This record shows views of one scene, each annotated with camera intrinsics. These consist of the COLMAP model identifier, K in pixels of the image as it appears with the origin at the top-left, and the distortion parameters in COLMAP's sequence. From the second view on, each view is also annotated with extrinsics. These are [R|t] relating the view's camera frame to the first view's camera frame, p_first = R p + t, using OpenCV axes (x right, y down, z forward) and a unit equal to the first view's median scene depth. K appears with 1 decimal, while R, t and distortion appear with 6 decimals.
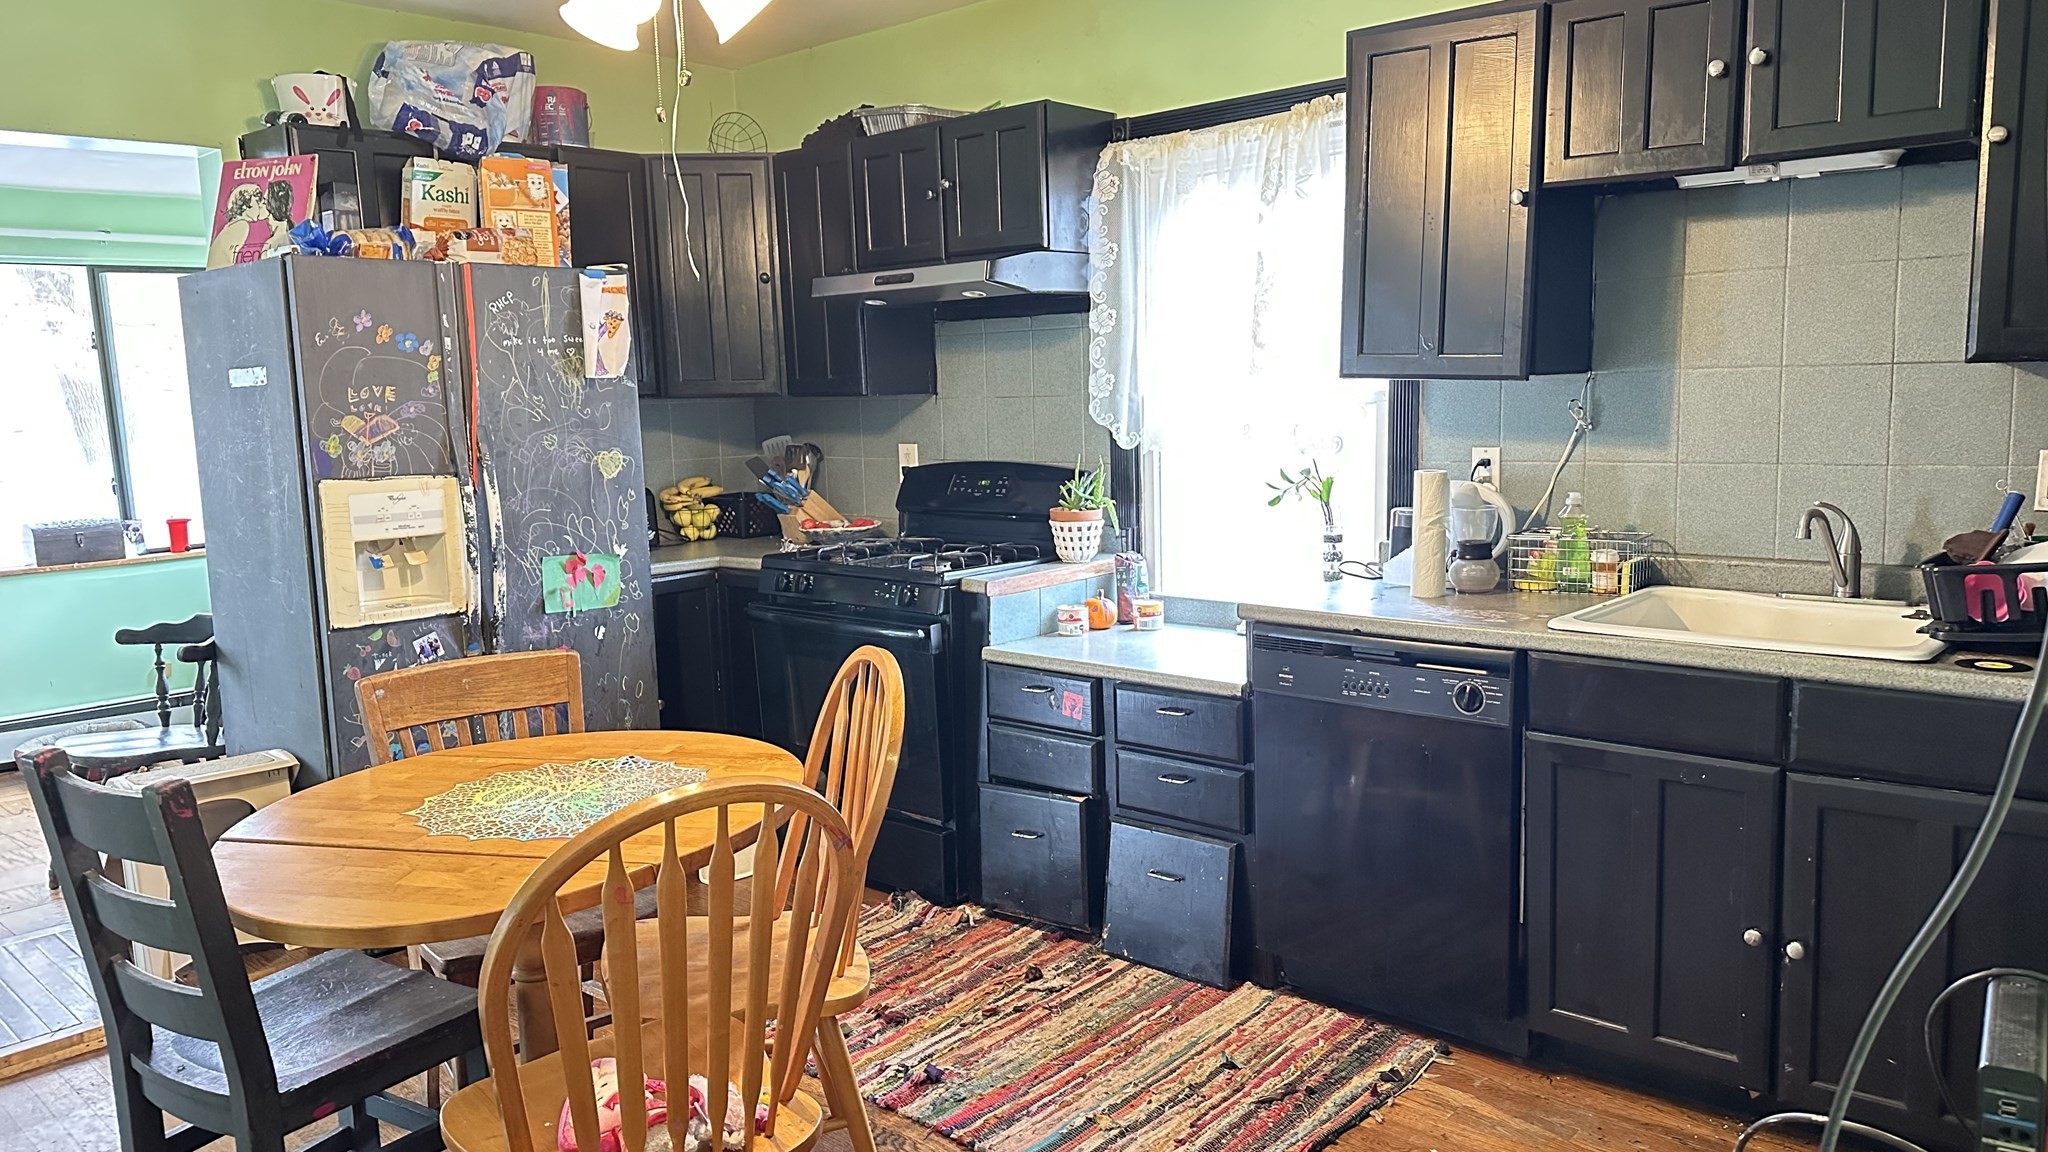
lens RADIAL K [[1462.0, 0, 1024.0], [0, 1462.0, 576.0], [0, 0, 1]] dist [0.088474, -0.005679]
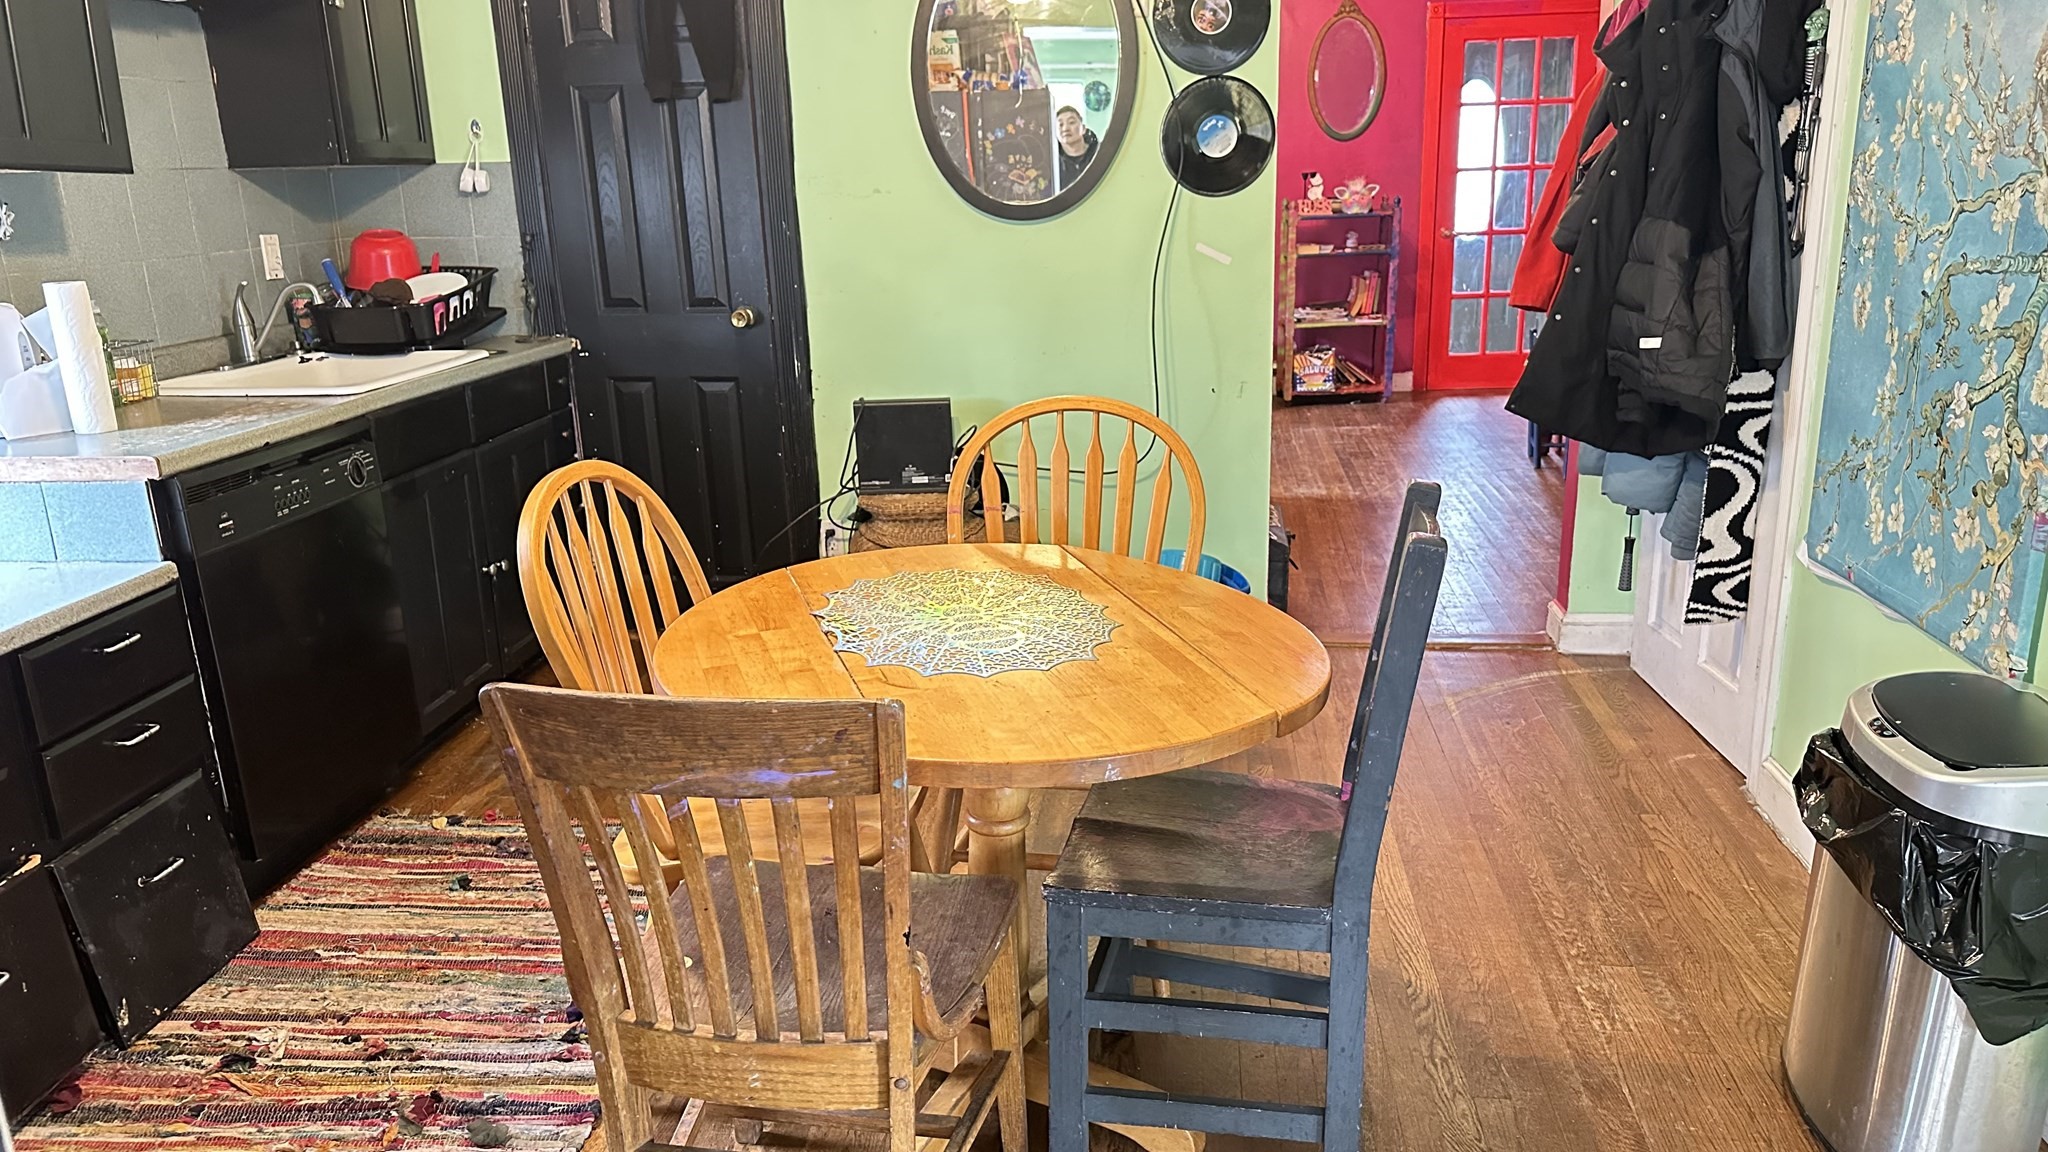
lens RADIAL K [[1462.0, 0, 1024.0], [0, 1462.0, 576.0], [0, 0, 1]] dist [0.088474, -0.005679]
pose [[-0.593299, -0.166734, 0.787526, -0.764894], [0.162834, 0.933231, 0.320257, -0.103016], [-0.788341, 0.318244, -0.526535, 1.093089]]
